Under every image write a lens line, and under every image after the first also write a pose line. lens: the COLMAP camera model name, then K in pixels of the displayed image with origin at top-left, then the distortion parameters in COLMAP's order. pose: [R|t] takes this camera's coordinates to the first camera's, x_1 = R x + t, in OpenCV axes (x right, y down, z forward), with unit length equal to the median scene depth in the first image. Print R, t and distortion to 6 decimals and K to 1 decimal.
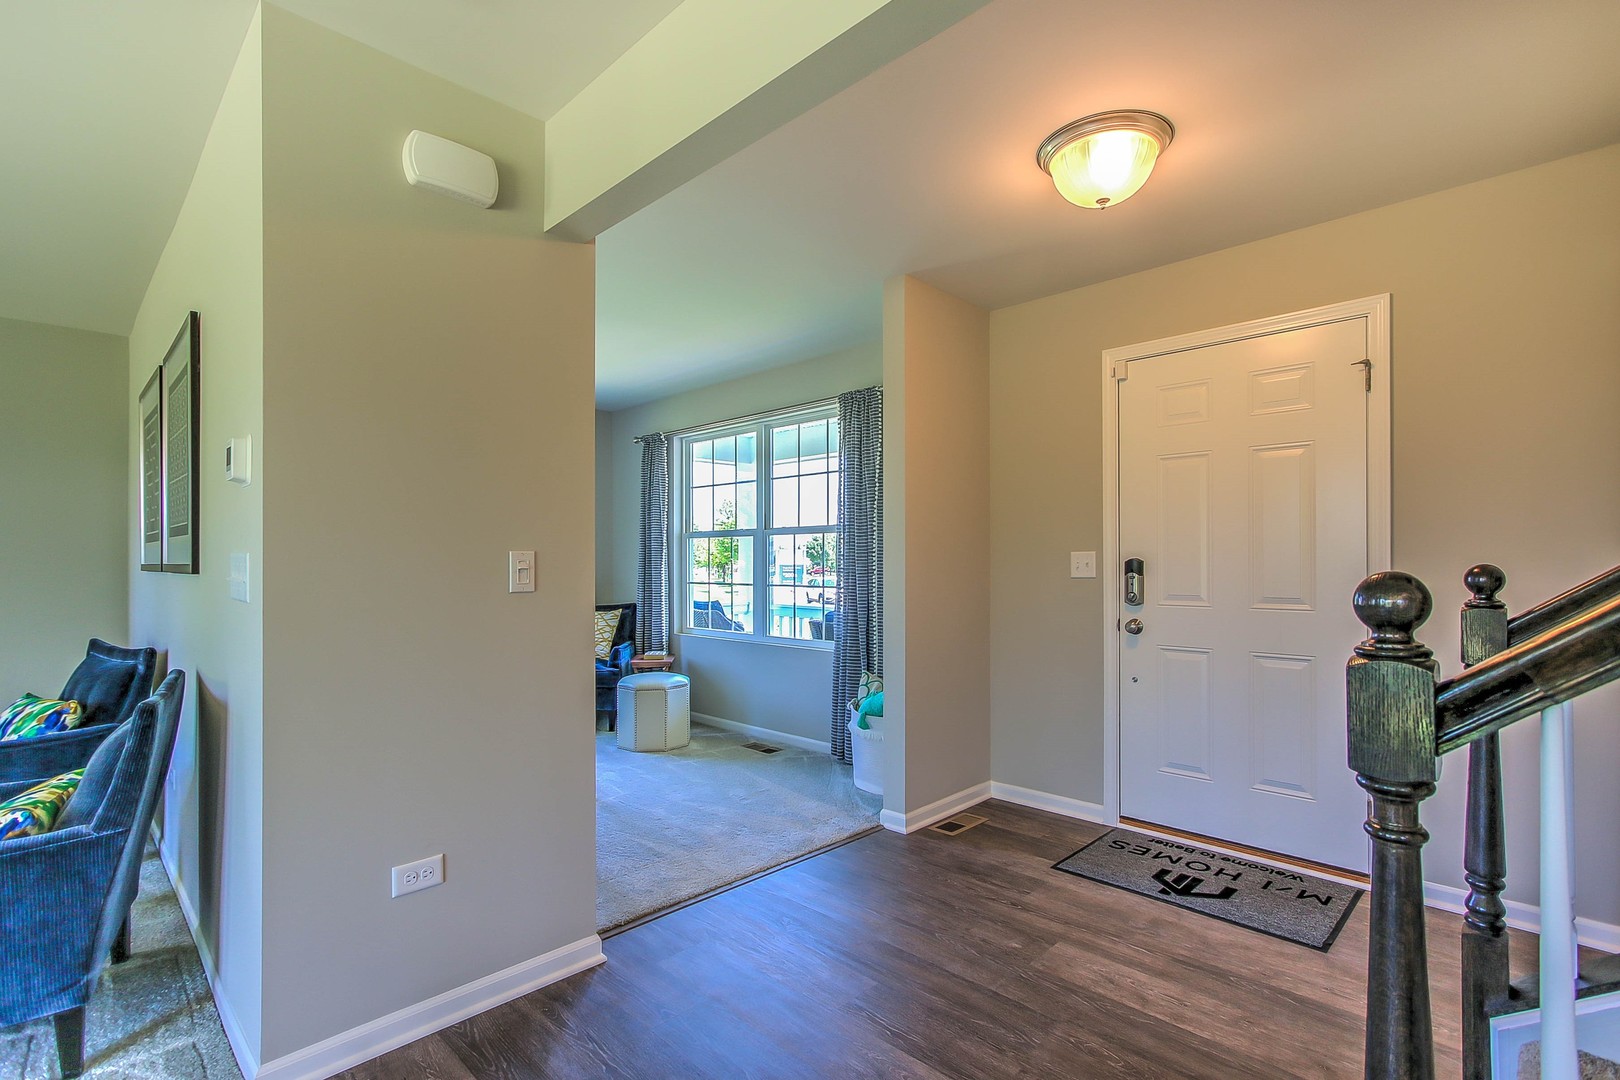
lens RADIAL K [[756.9, 0, 819.8], [0, 756.9, 562.5], [0, 0, 1]] dist [0.000096, 0.000648]
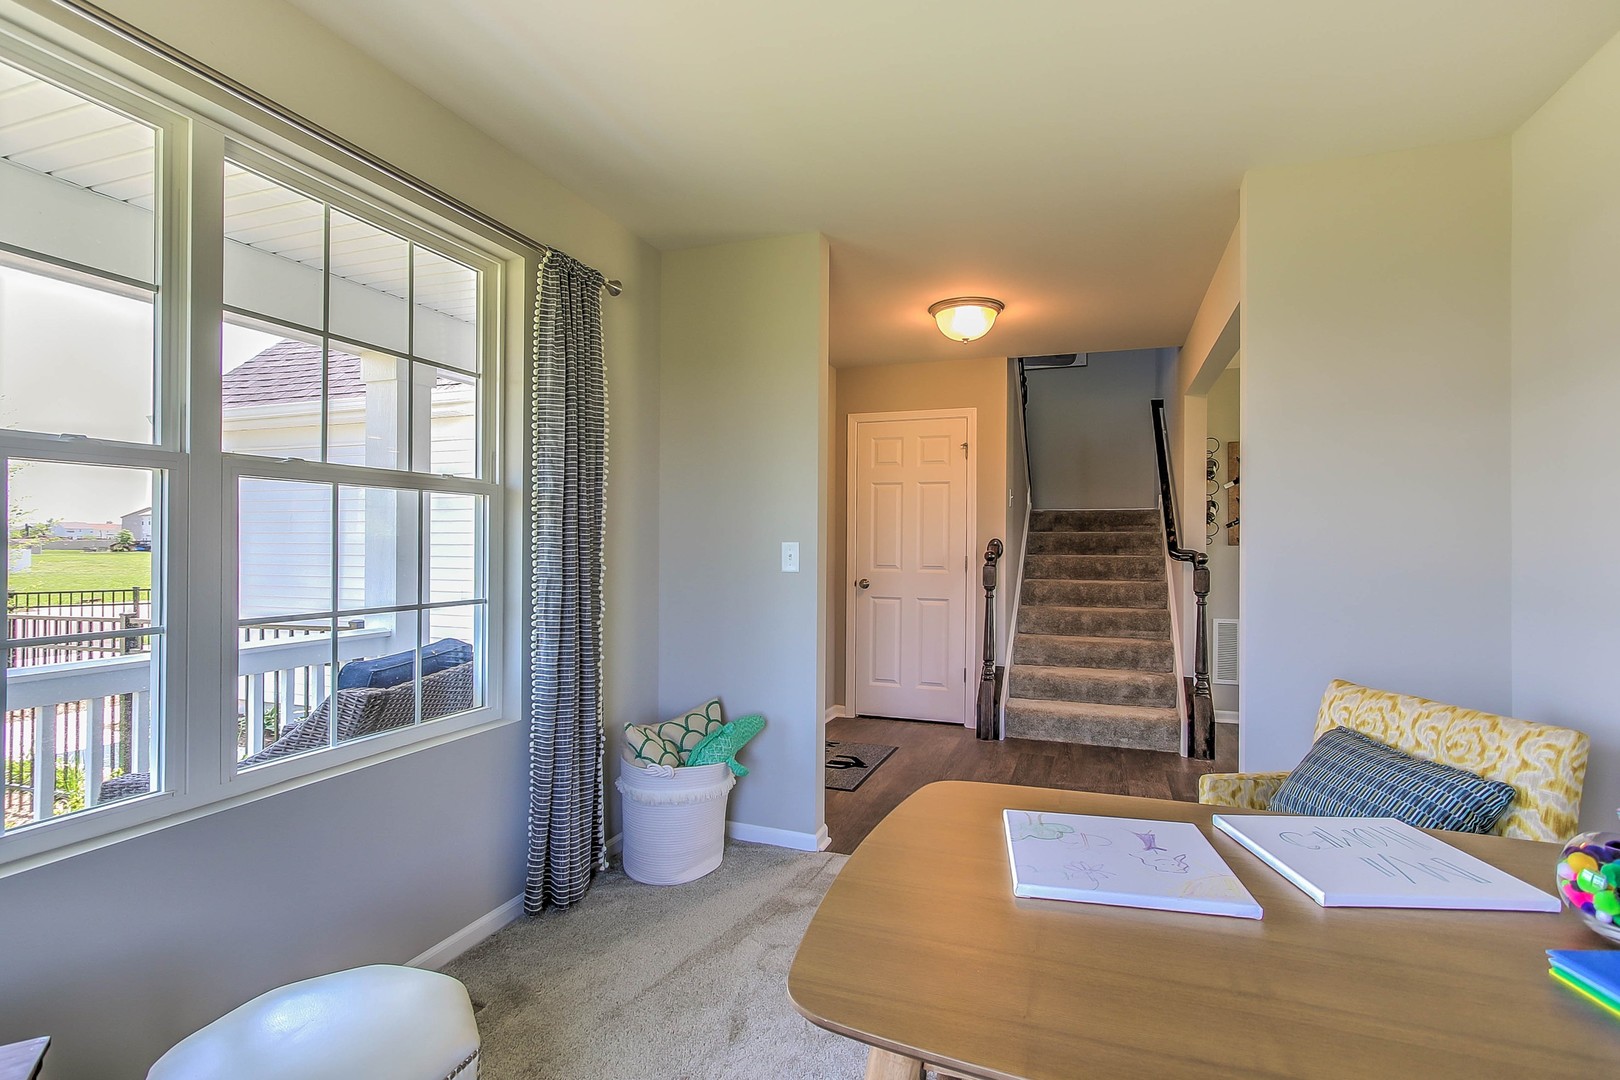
lens RADIAL K [[734.6, 0, 837.0], [0, 734.6, 537.8], [0, 0, 1]] dist [-0.002643, 0.000084]
pose [[-0.428518, 0.020840, 0.903293, -0.769010], [-0.003216, 0.999692, -0.024590, 0.017549], [-0.903527, -0.013442, -0.428320, 1.530557]]
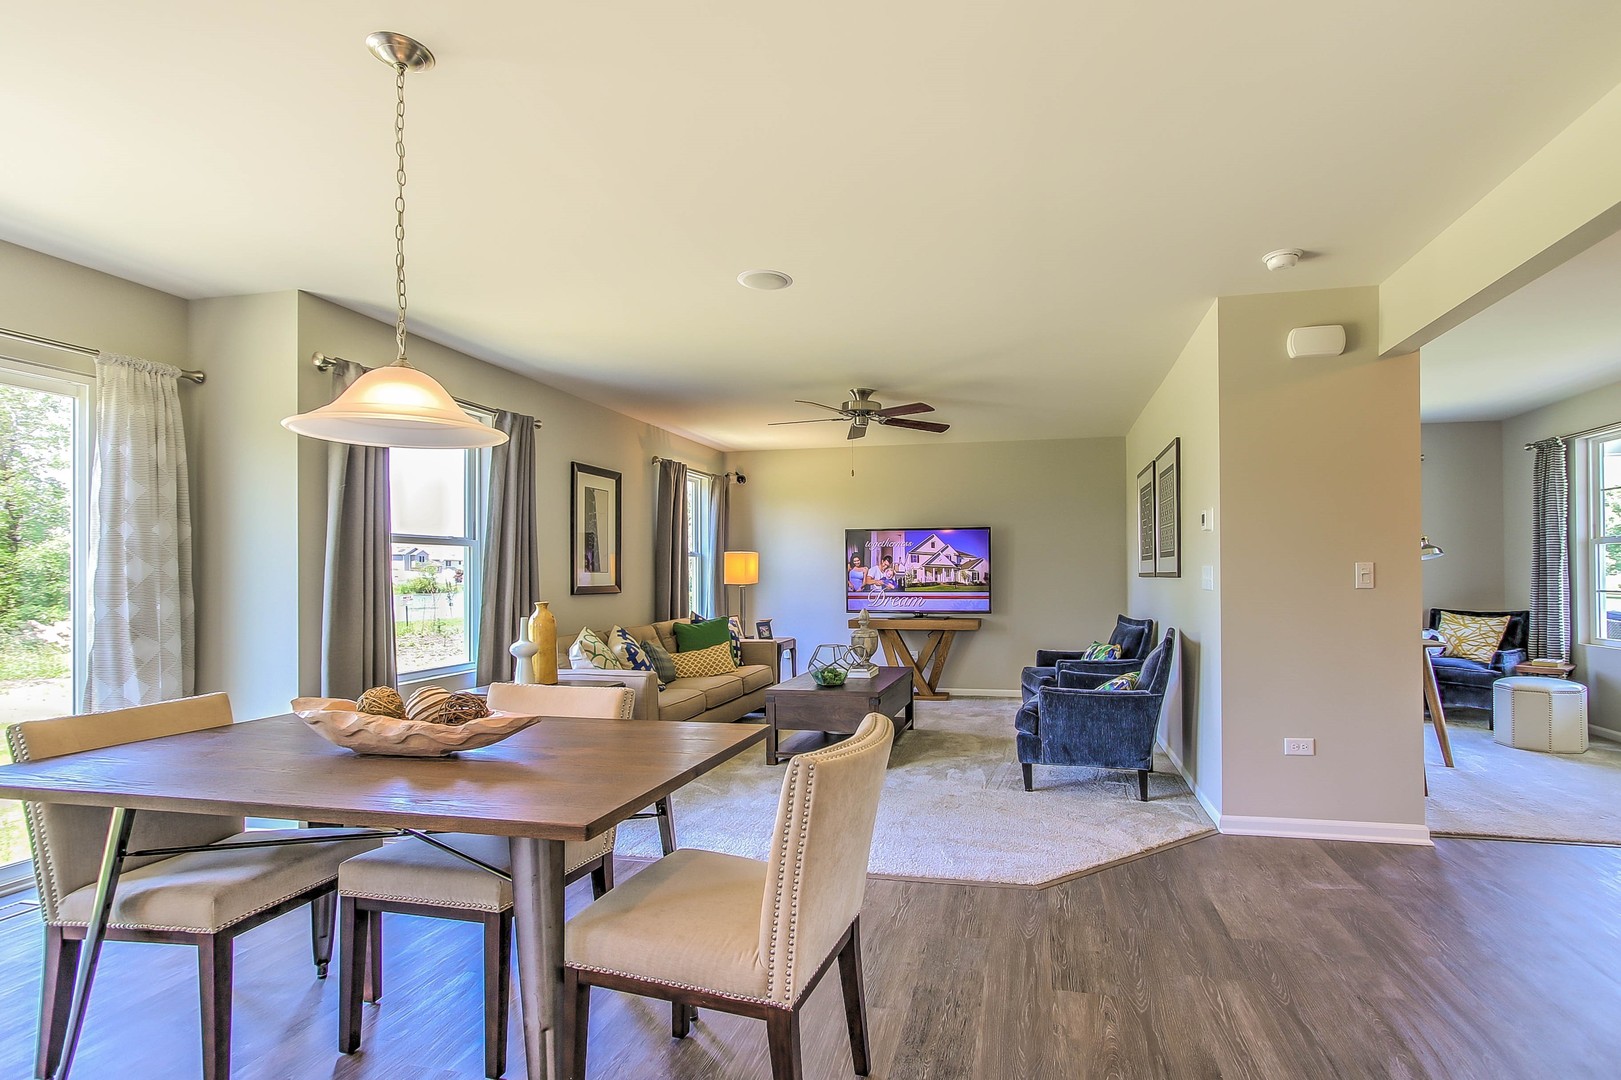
lens RADIAL K [[777.2, 0, 857.8], [0, 777.2, 571.3], [0, 0, 1]] dist [0.002253, 0.000608]
pose [[0.524651, -0.006638, -0.851292, 0.309406], [0.005064, 0.999976, -0.004677, 0.003866], [0.851303, -0.001857, 0.524672, -0.537250]]
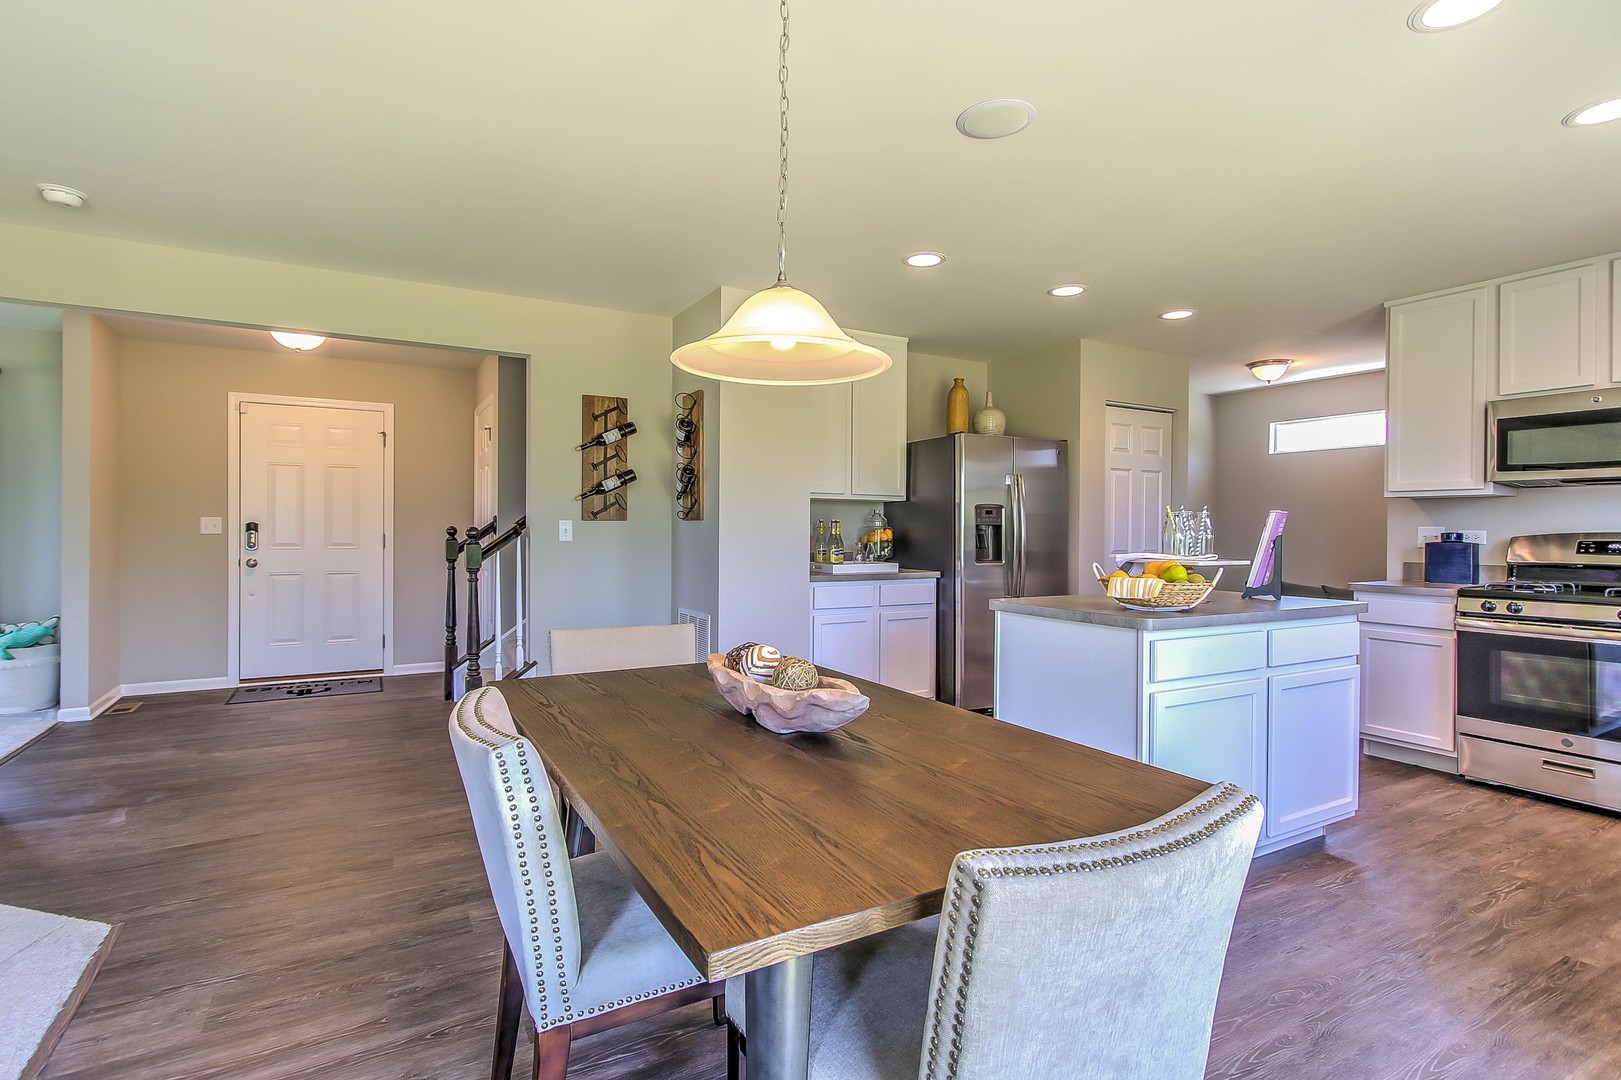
lens RADIAL K [[761.8, 0, 818.8], [0, 761.8, 531.5], [0, 0, 1]] dist [0.001492, 0.000059]
pose [[0.246212, -0.002658, 0.969212, -1.004349], [-0.006620, 0.999968, 0.004424, 0.000342], [-0.969193, -0.007505, 0.246186, -0.691722]]
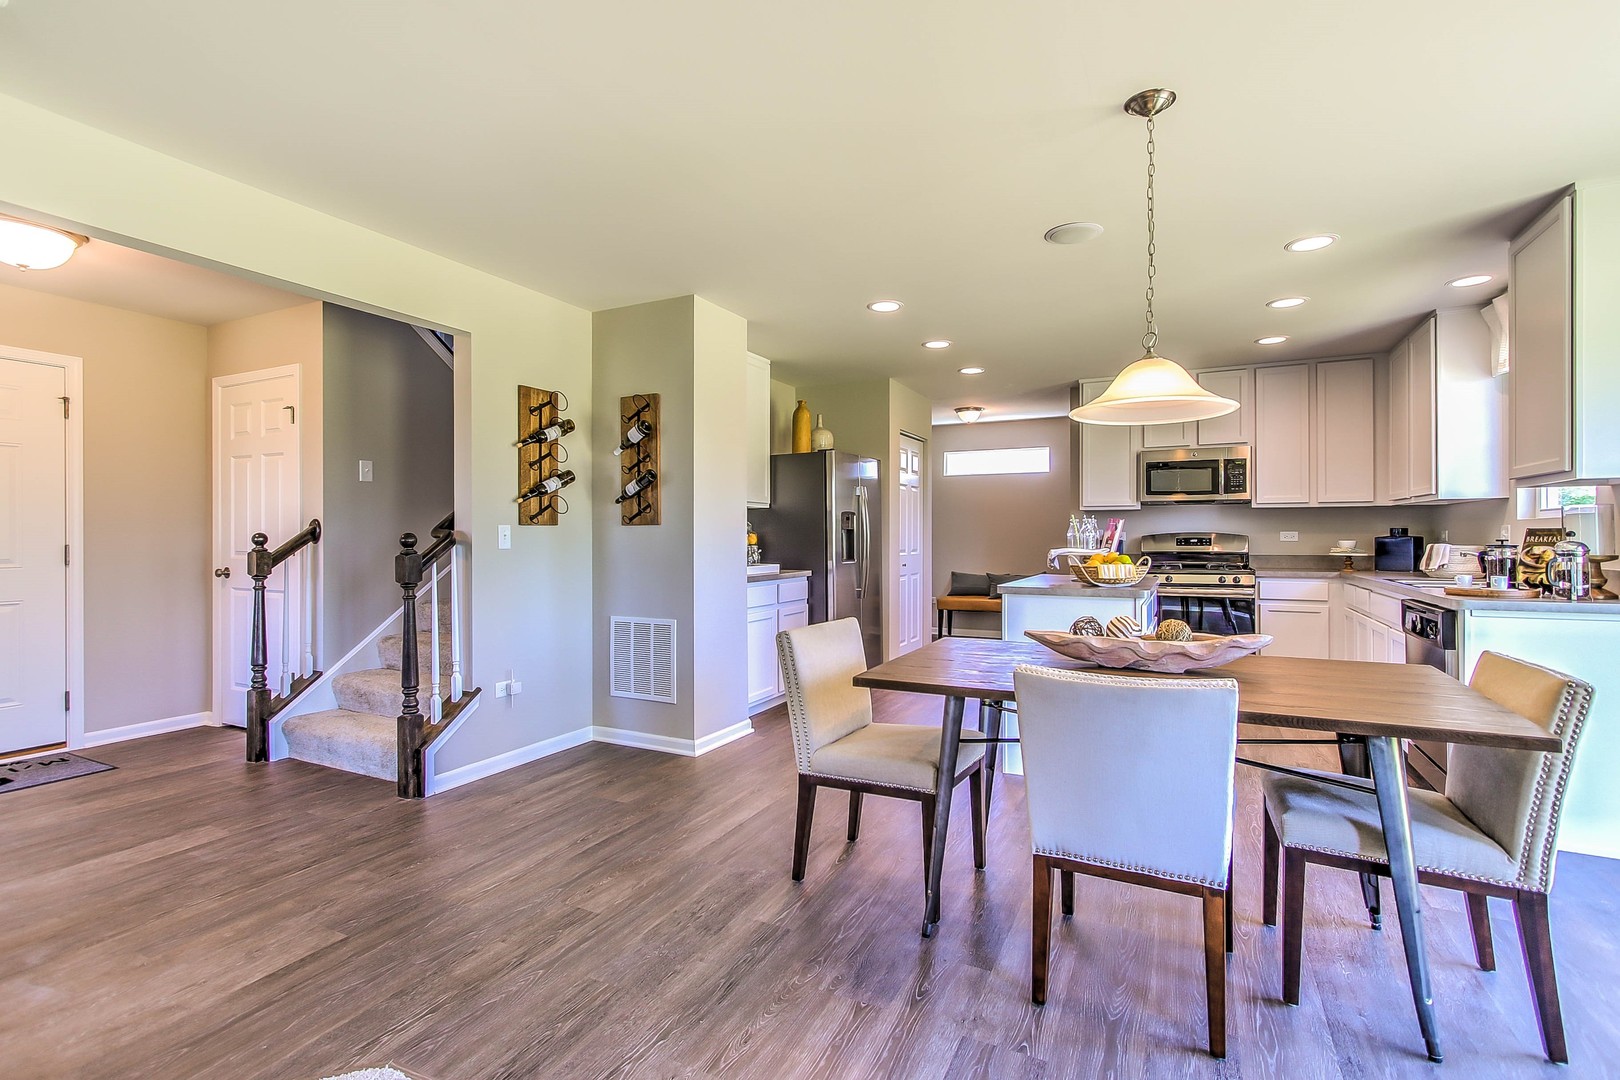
lens RADIAL K [[734.6, 0, 837.0], [0, 734.6, 537.8], [0, 0, 1]] dist [-0.002643, 0.000084]
pose [[-0.343265, -0.003849, 0.939231, -1.069092], [0.000182, 0.999991, 0.004164, 0.004938], [-0.939238, 0.001600, -0.343262, 0.057537]]
